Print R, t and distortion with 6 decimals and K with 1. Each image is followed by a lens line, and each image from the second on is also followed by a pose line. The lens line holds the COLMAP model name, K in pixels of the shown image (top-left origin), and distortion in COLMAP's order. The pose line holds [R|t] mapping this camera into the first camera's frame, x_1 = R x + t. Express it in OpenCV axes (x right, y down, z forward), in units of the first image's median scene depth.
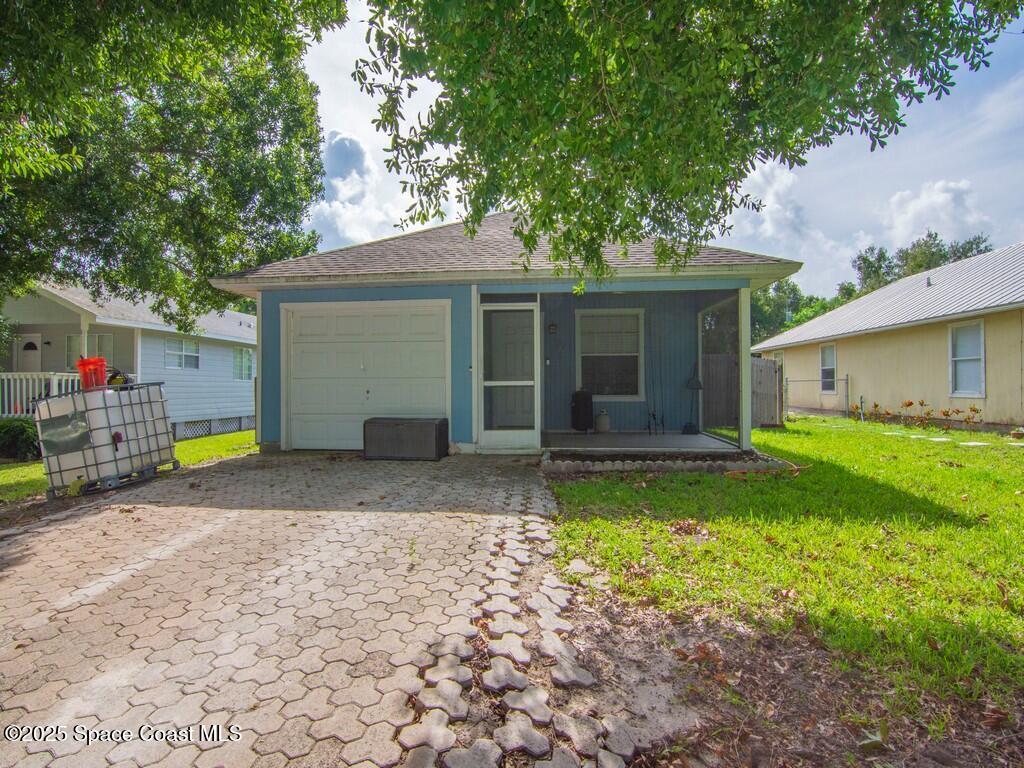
lens RADIAL K [[496.6, 0, 518.0], [0, 496.6, 386.8], [0, 0, 1]] dist [-0.013186, -0.005981]
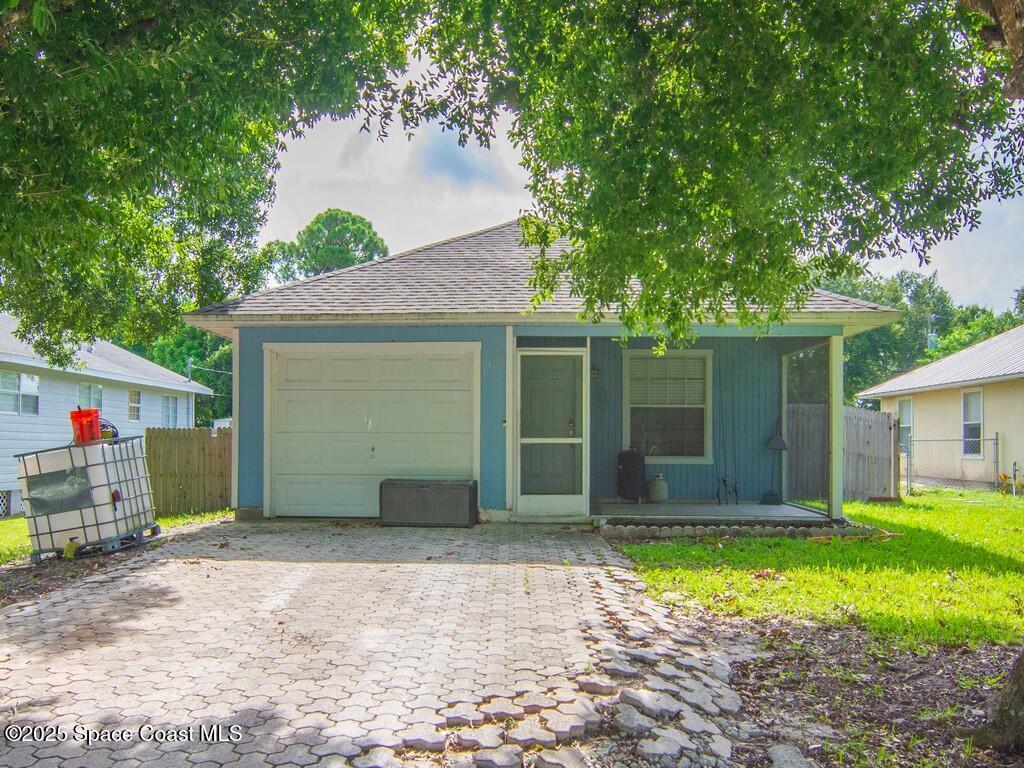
lens RADIAL K [[496.6, 0, 526.7], [0, 496.6, 443.8], [0, 0, 1]] dist [-0.013186, -0.005981]
pose [[0.992328, 0.009631, -0.123255, 0.049856], [-0.009895, 0.999950, -0.001528, 0.000082], [0.123234, 0.002736, 0.992374, 0.149588]]
